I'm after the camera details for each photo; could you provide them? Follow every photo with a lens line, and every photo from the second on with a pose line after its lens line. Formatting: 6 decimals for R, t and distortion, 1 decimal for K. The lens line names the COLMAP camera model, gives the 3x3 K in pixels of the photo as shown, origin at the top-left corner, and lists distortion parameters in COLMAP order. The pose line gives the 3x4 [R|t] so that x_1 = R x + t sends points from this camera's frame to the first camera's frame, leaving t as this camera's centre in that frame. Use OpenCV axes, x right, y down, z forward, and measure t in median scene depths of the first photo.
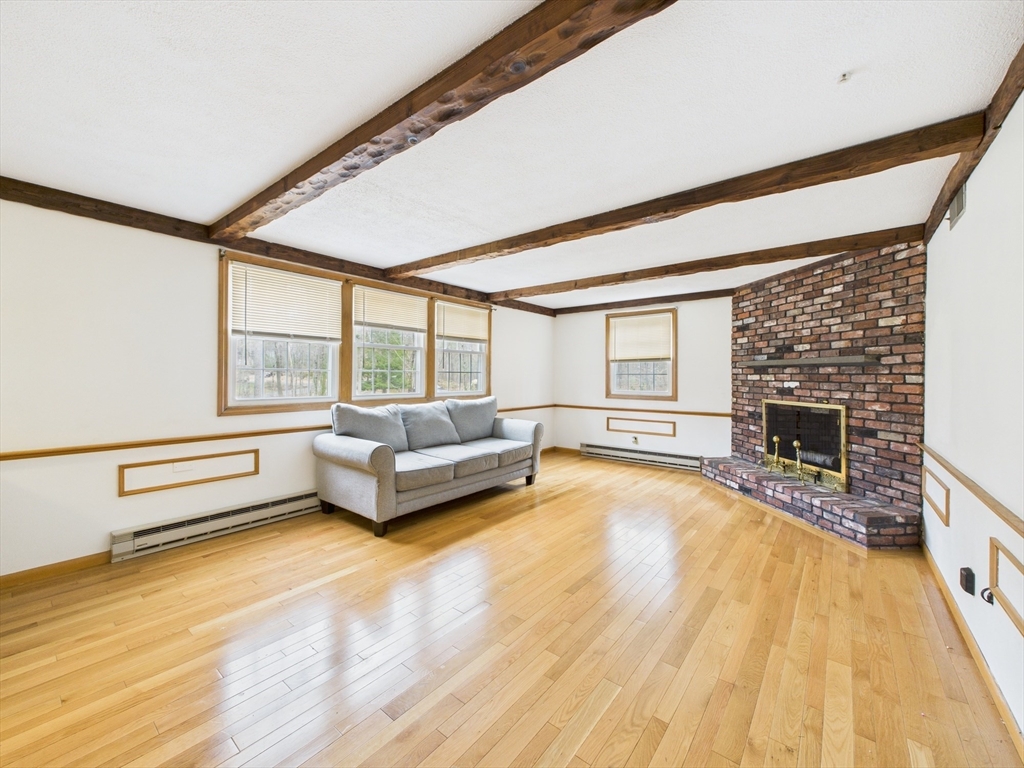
lens RADIAL K [[412.2, 0, 511.5], [0, 412.2, 376.9], [0, 0, 1]] dist [0.000840, 0.000083]
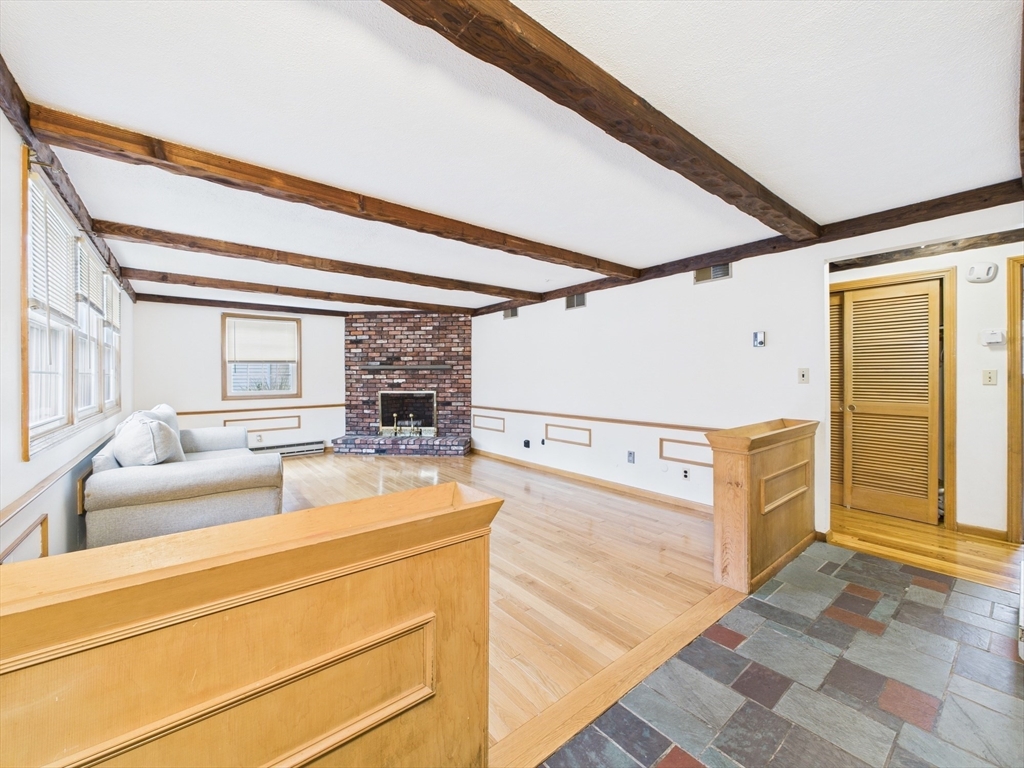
lens RADIAL K [[406.5, 0, 517.4], [0, 406.5, 382.6], [0, 0, 1]] dist [-0.000085, 0.000027]
pose [[0.210327, -0.025303, 0.977304, -0.828208], [0.009608, 0.999670, 0.023814, -0.008794], [-0.977584, 0.004381, 0.210501, 0.210331]]
